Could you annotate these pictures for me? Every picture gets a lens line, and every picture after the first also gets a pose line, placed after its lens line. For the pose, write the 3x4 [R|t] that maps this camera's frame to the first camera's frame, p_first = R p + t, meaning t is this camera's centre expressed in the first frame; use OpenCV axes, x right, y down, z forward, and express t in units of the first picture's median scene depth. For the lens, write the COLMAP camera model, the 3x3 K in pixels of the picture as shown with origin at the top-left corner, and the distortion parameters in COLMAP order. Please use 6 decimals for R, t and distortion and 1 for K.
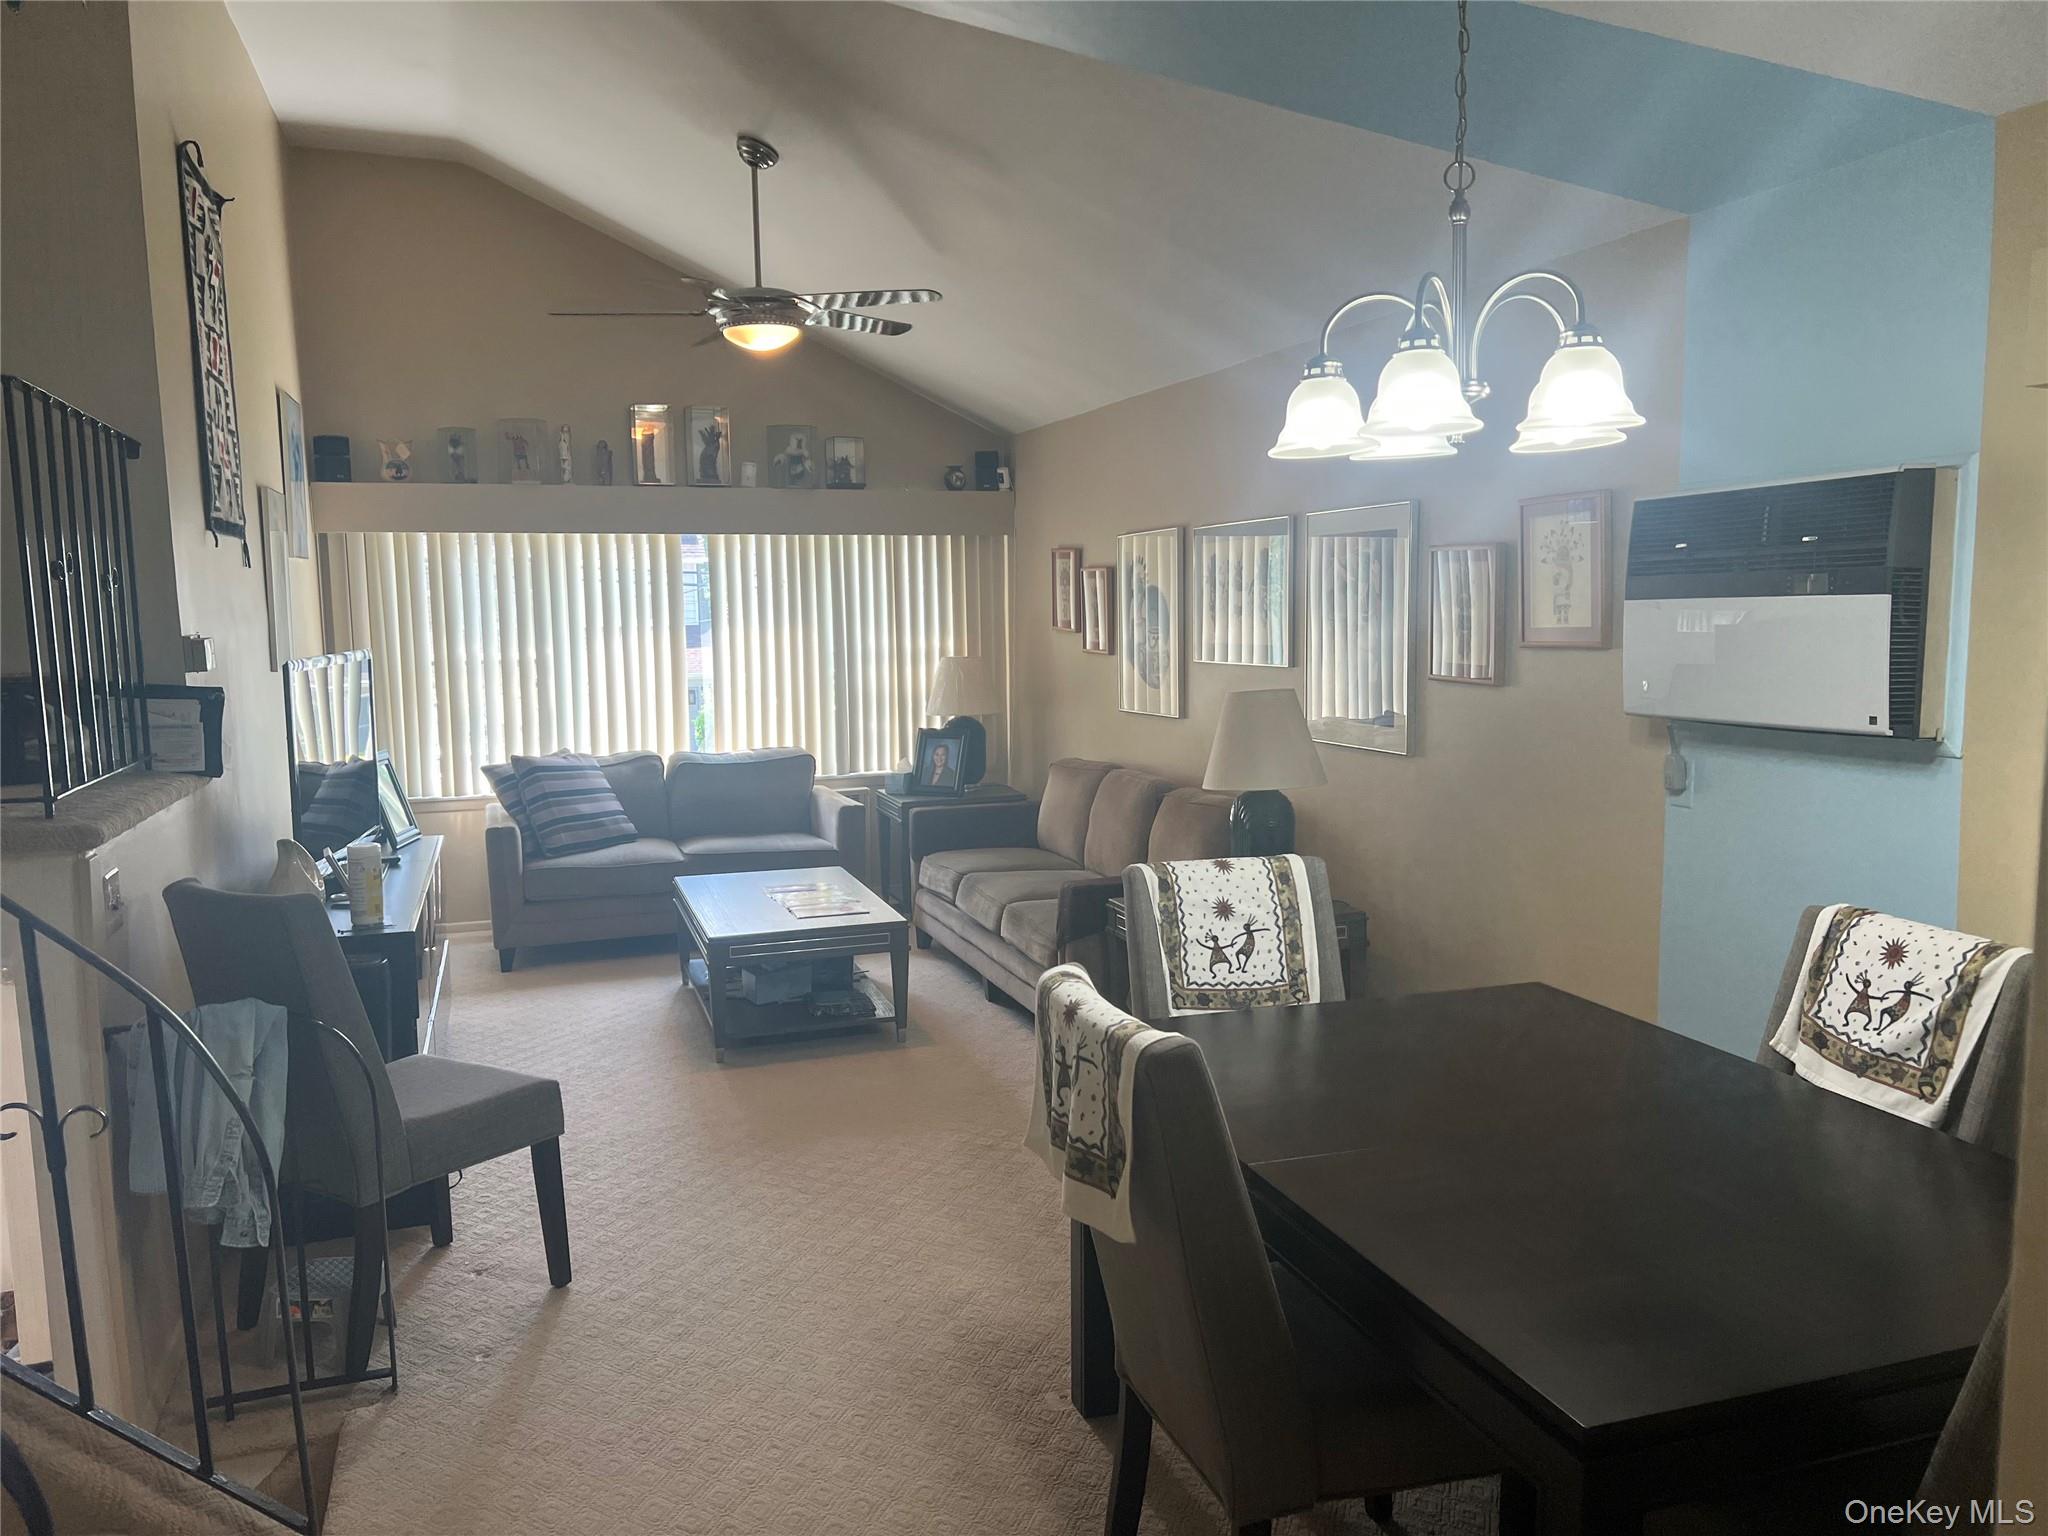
lens RADIAL K [[1523.5, 0, 1034.1], [0, 1523.5, 769.9], [0, 0, 1]] dist [0.039203, -0.028995]
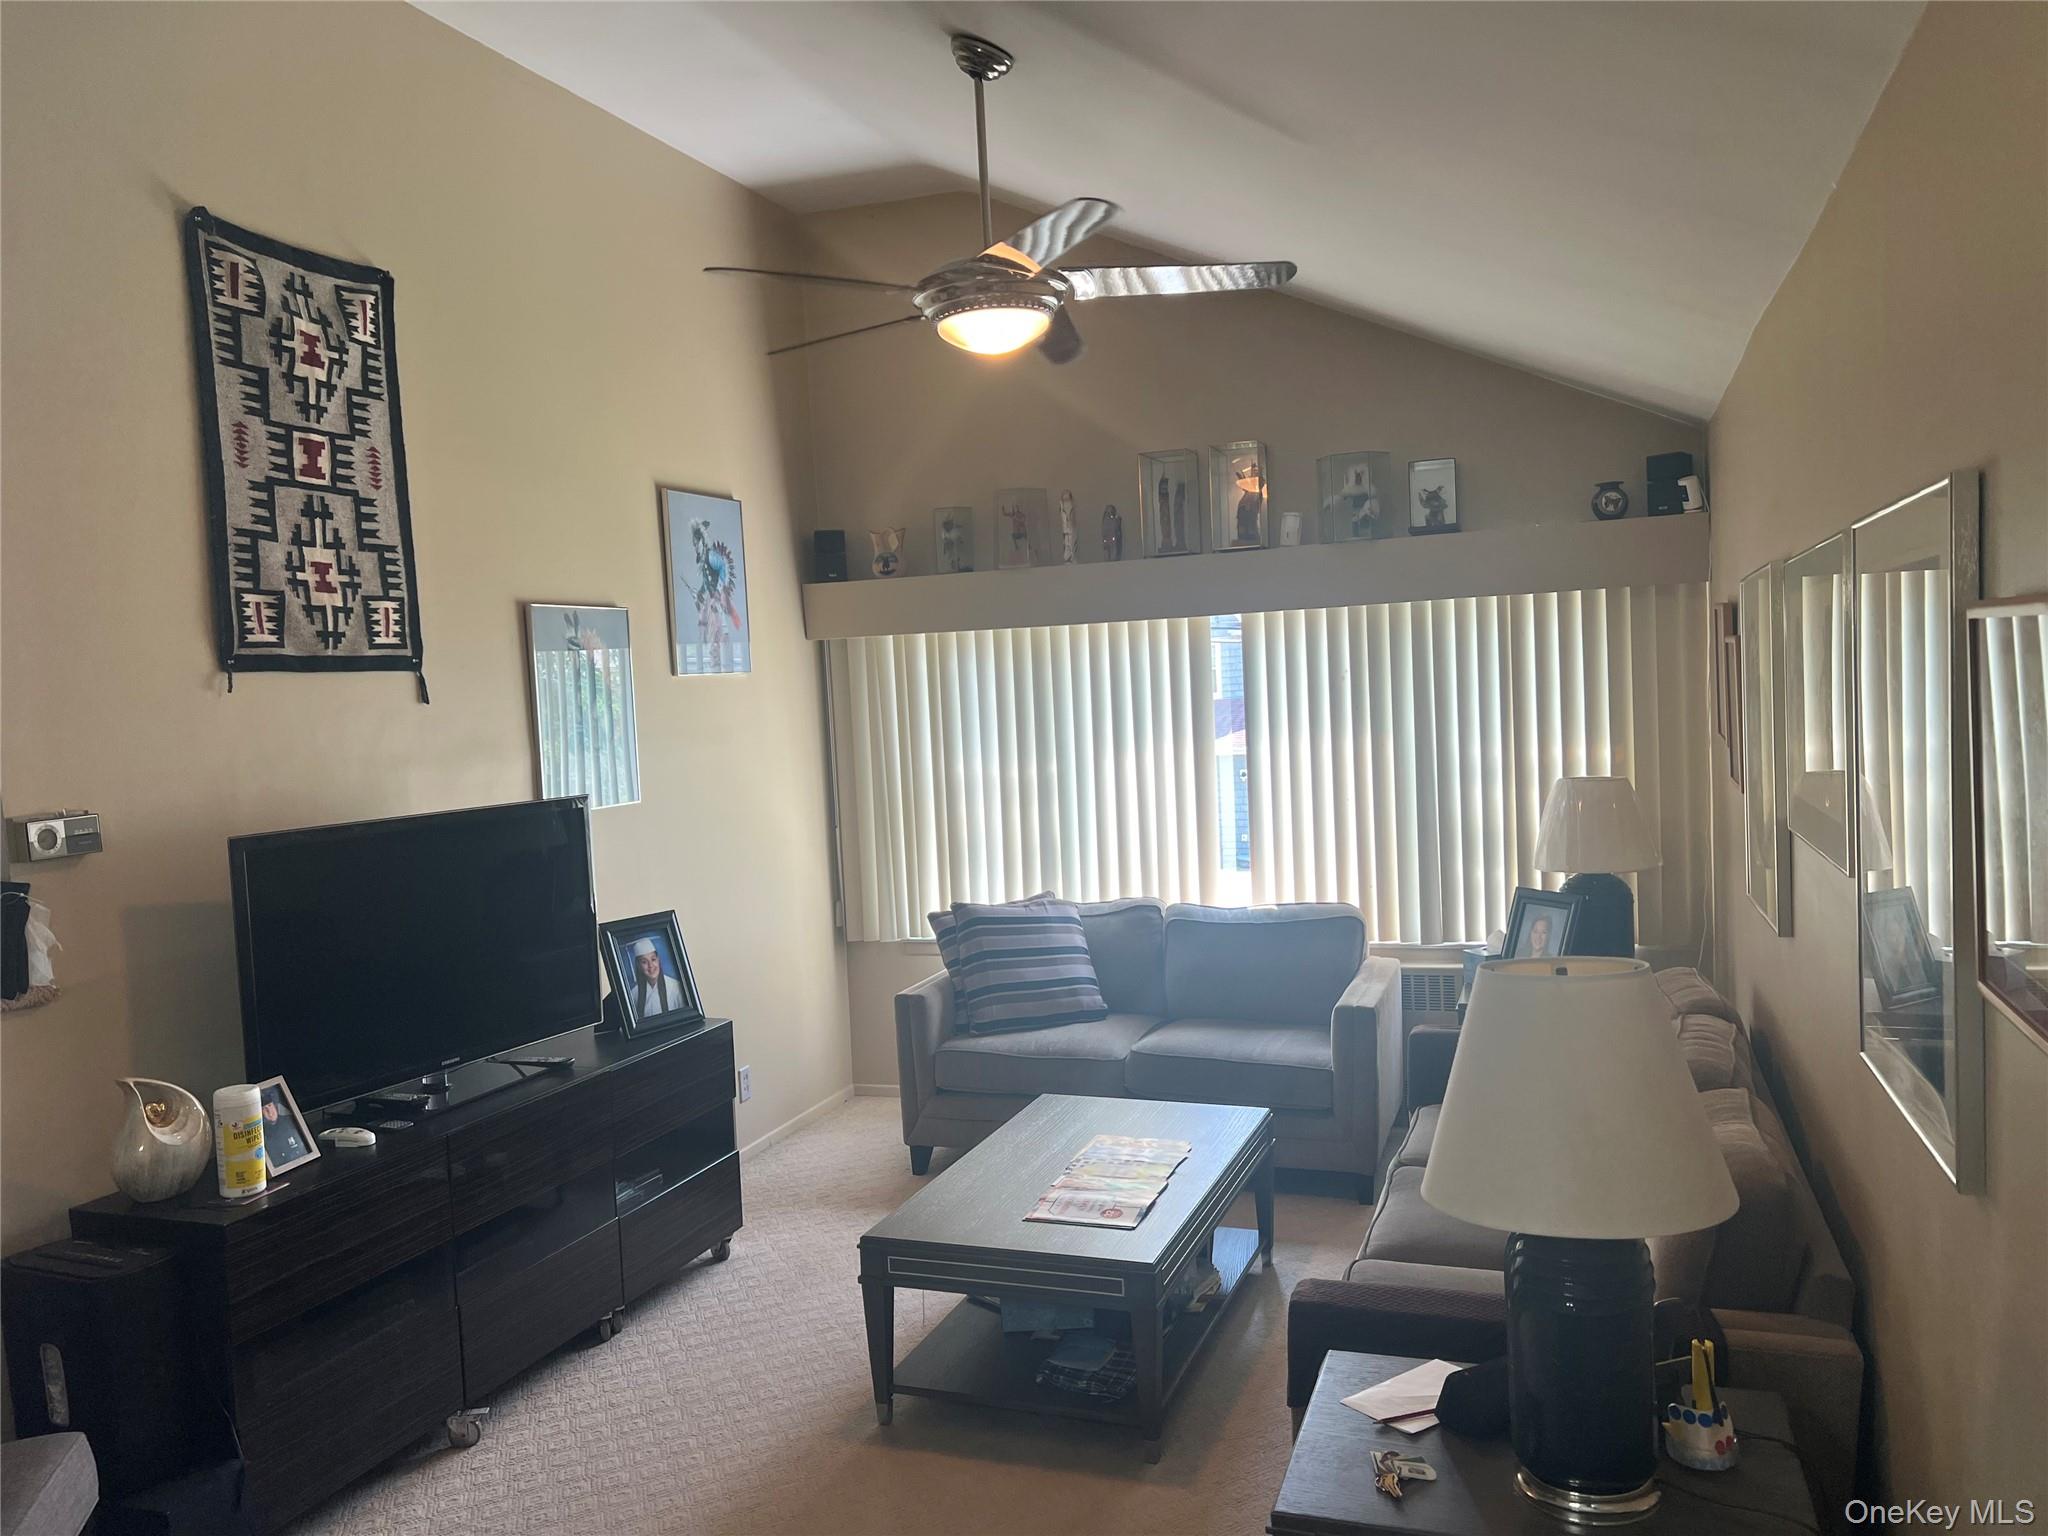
lens RADIAL K [[1523.5, 0, 1019.0], [0, 1523.5, 780.3], [0, 0, 1]] dist [0.039203, -0.028995]
pose [[0.773080, 0.010170, -0.634227, 0.186660], [-0.032018, 0.999222, -0.023005, -0.053392], [0.633500, 0.038092, 0.772804, 0.368881]]
